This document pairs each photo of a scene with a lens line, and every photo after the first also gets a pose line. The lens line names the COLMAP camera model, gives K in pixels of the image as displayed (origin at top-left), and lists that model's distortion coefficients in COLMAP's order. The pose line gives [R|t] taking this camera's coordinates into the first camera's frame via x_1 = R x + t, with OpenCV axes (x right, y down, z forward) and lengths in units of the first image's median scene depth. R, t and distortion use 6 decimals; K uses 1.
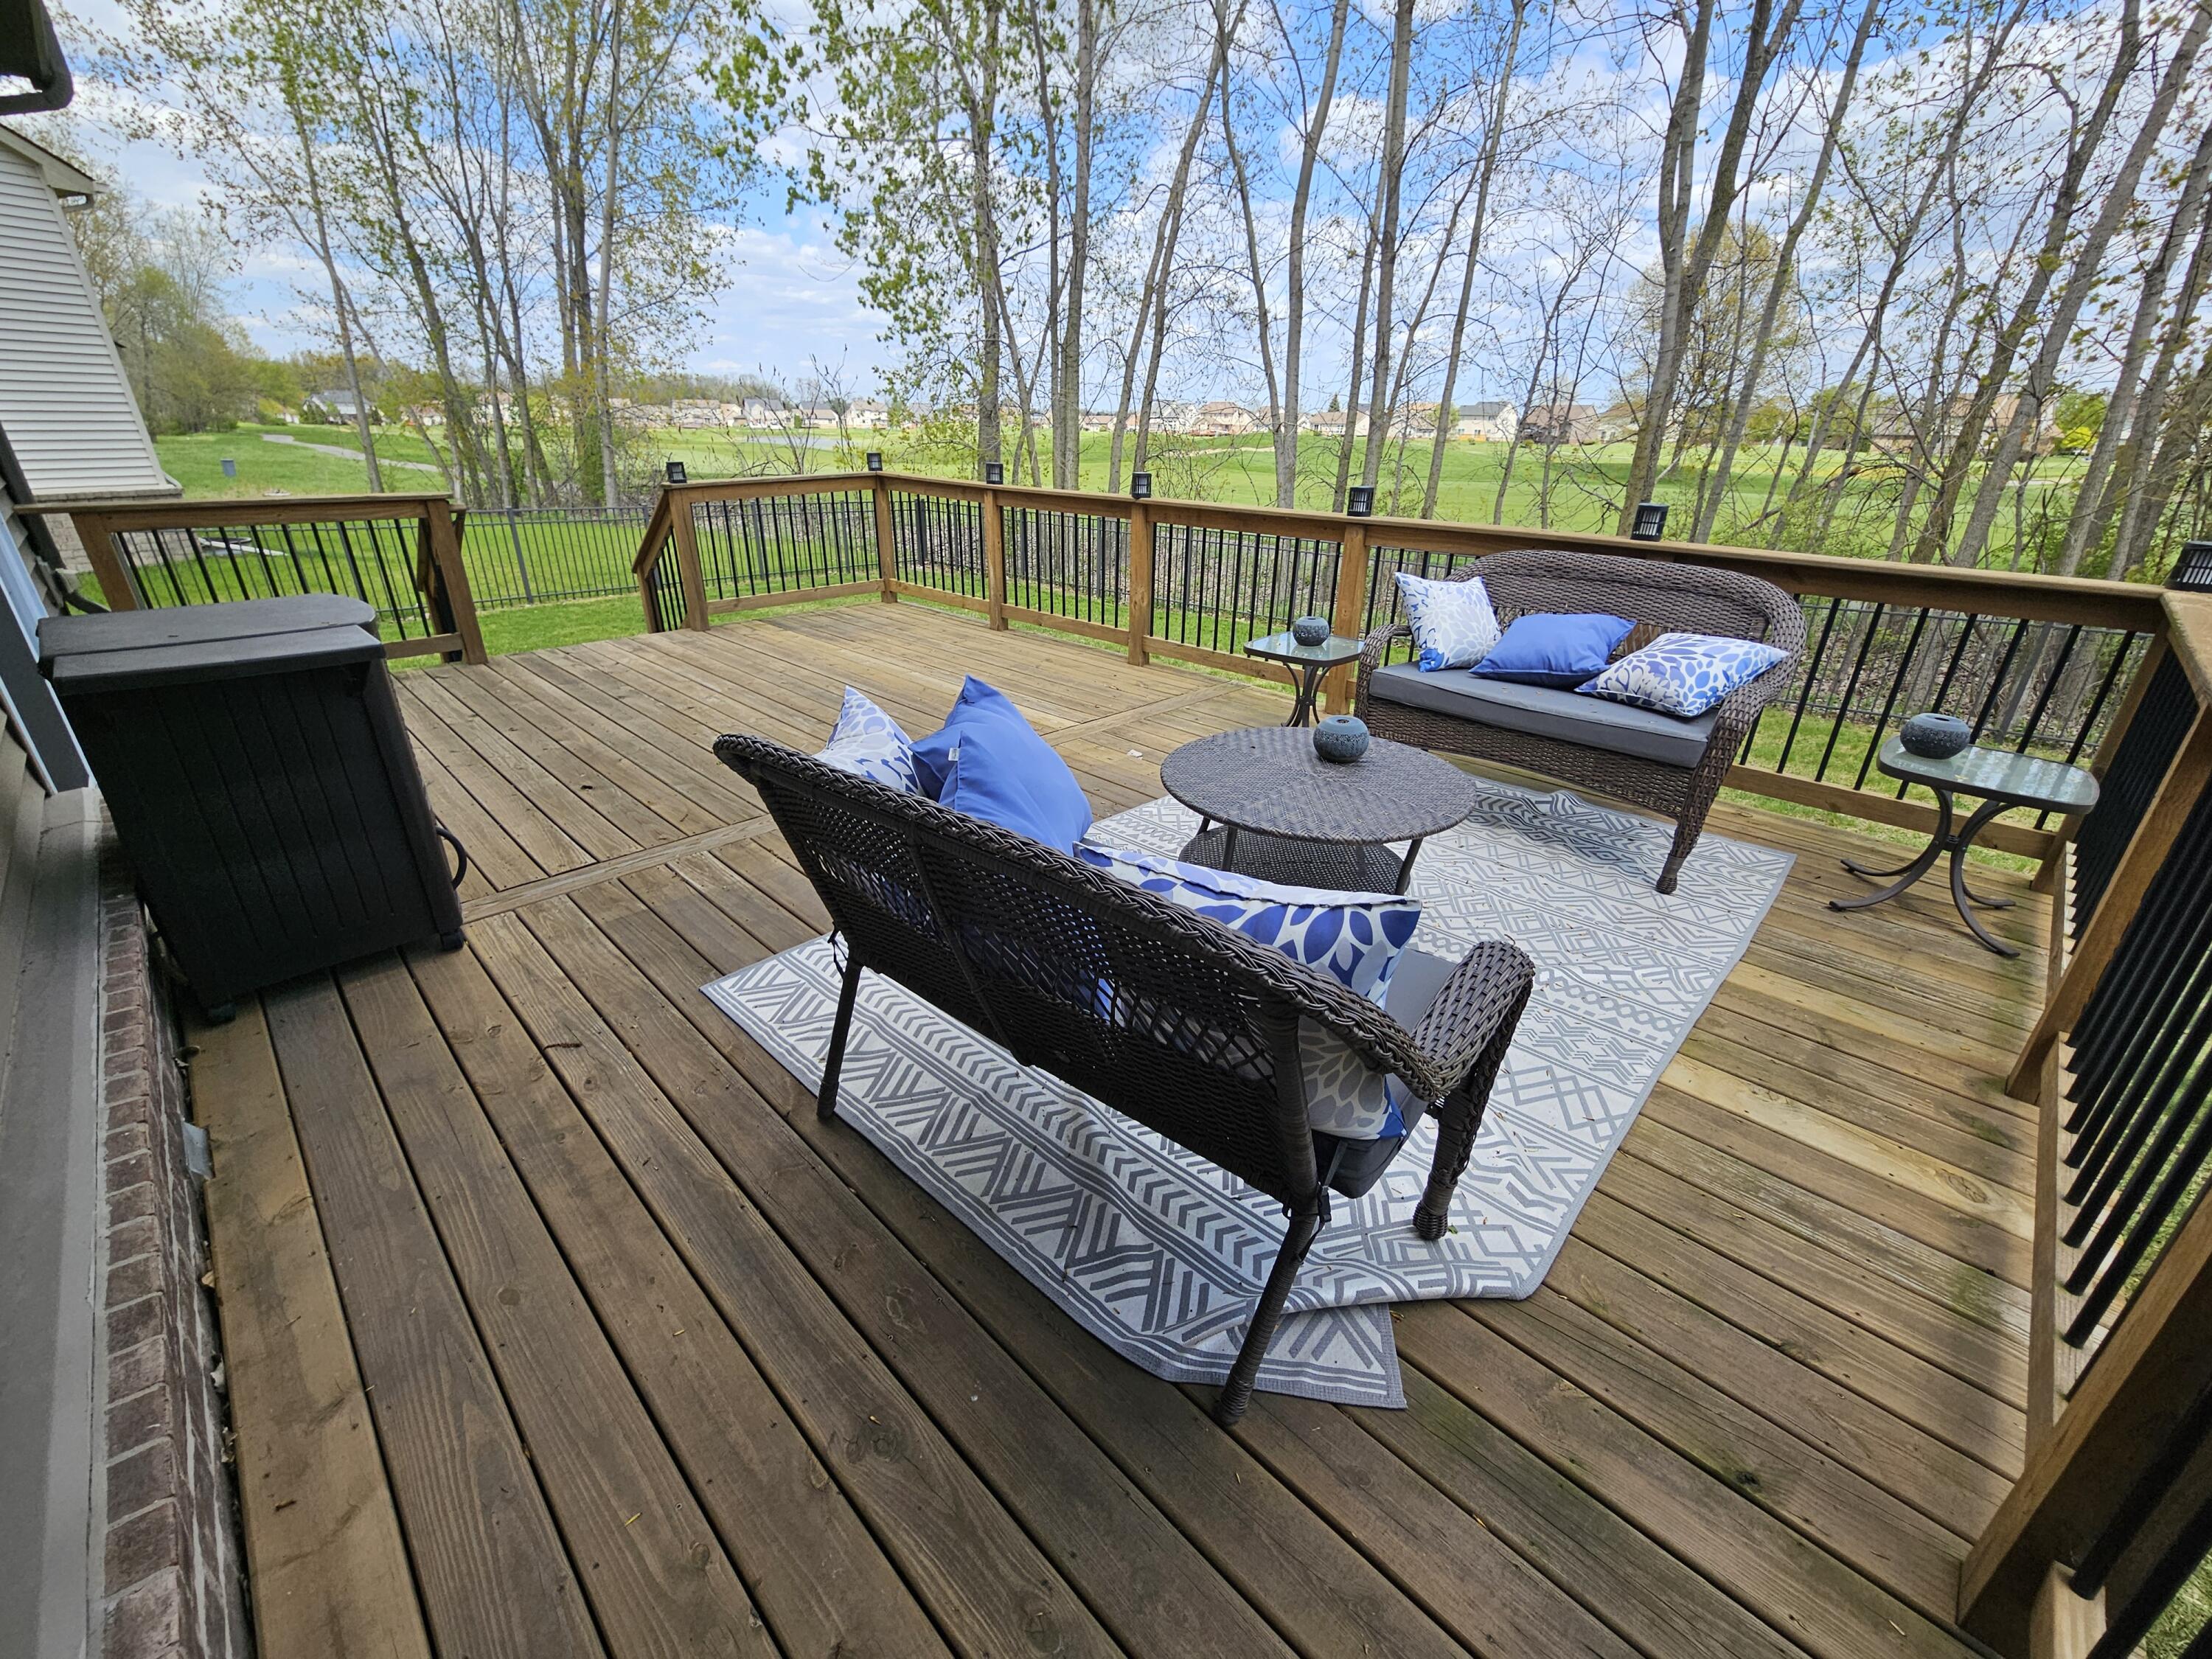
lens RADIAL K [[900.6, 0, 1100.6], [0, 900.6, 818.6], [0, 0, 1]] dist [0.011157, -0.000672]
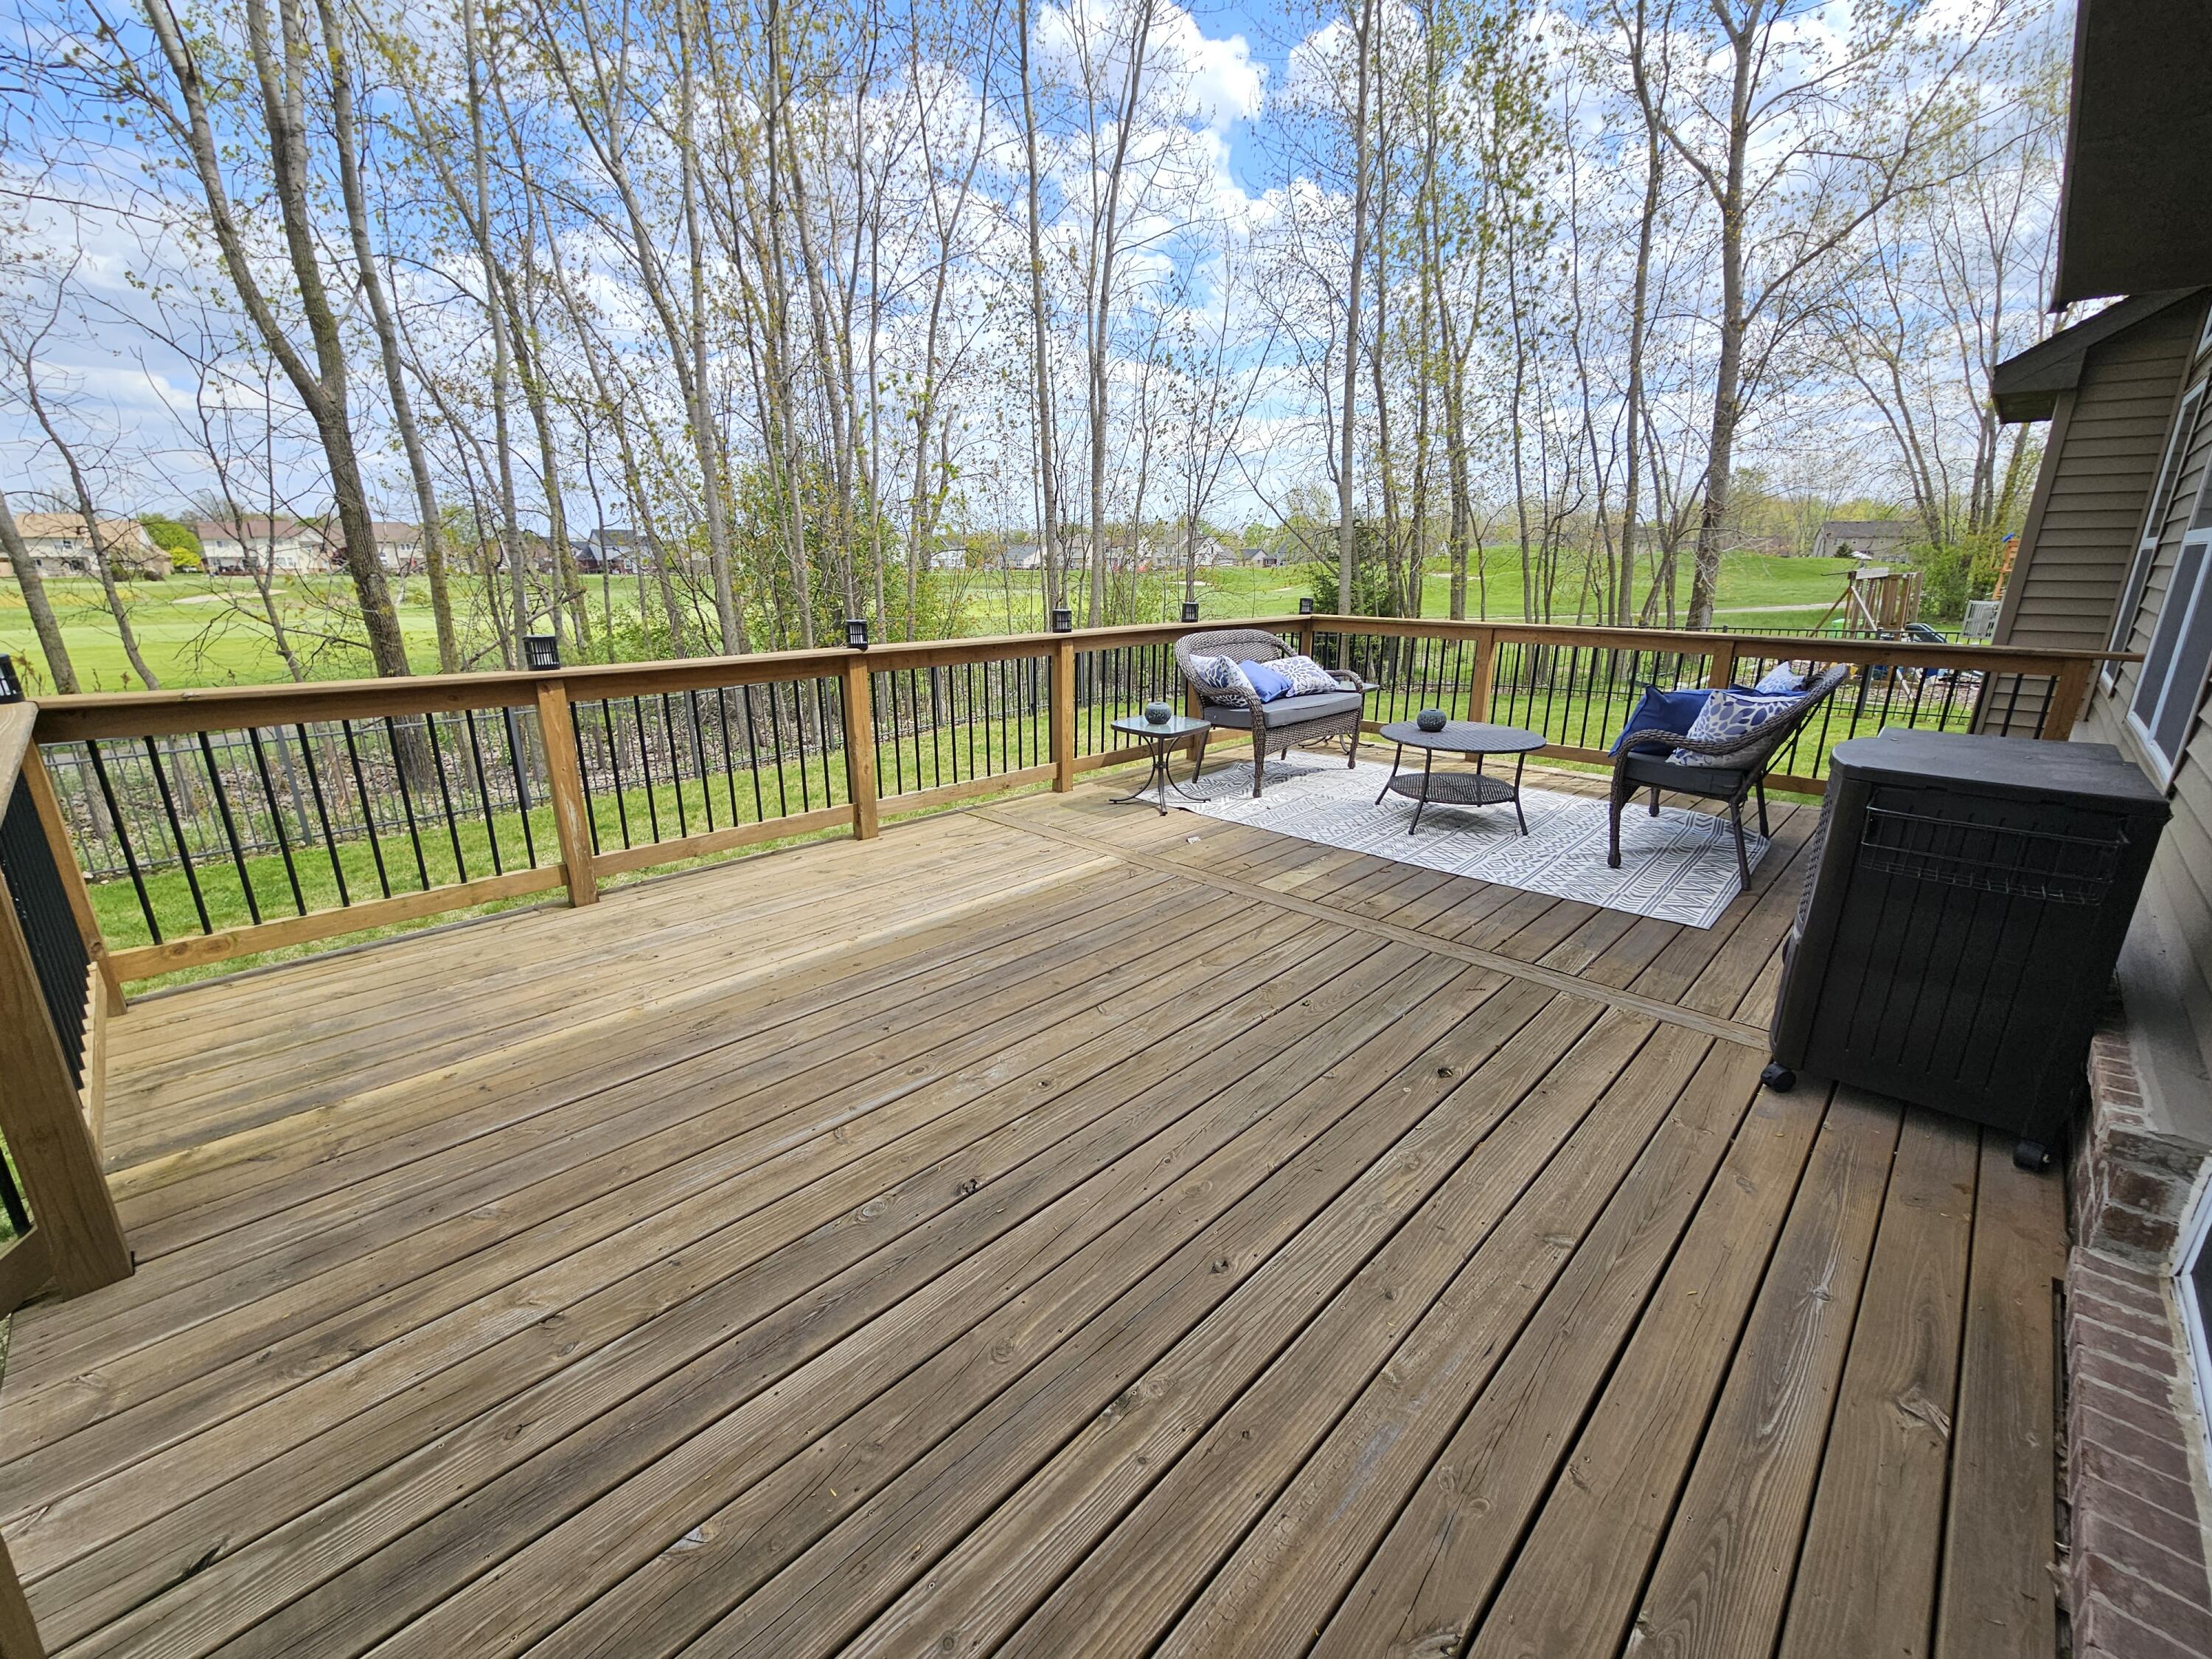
lens RADIAL K [[900.6, 0, 1098.0], [0, 900.6, 825.3], [0, 0, 1]] dist [0.011157, -0.000672]
pose [[-0.000936, -0.292071, 0.956396, -1.045982], [0.407032, 0.873475, 0.267147, -0.440206], [-0.913413, 0.389534, 0.118065, 0.967274]]
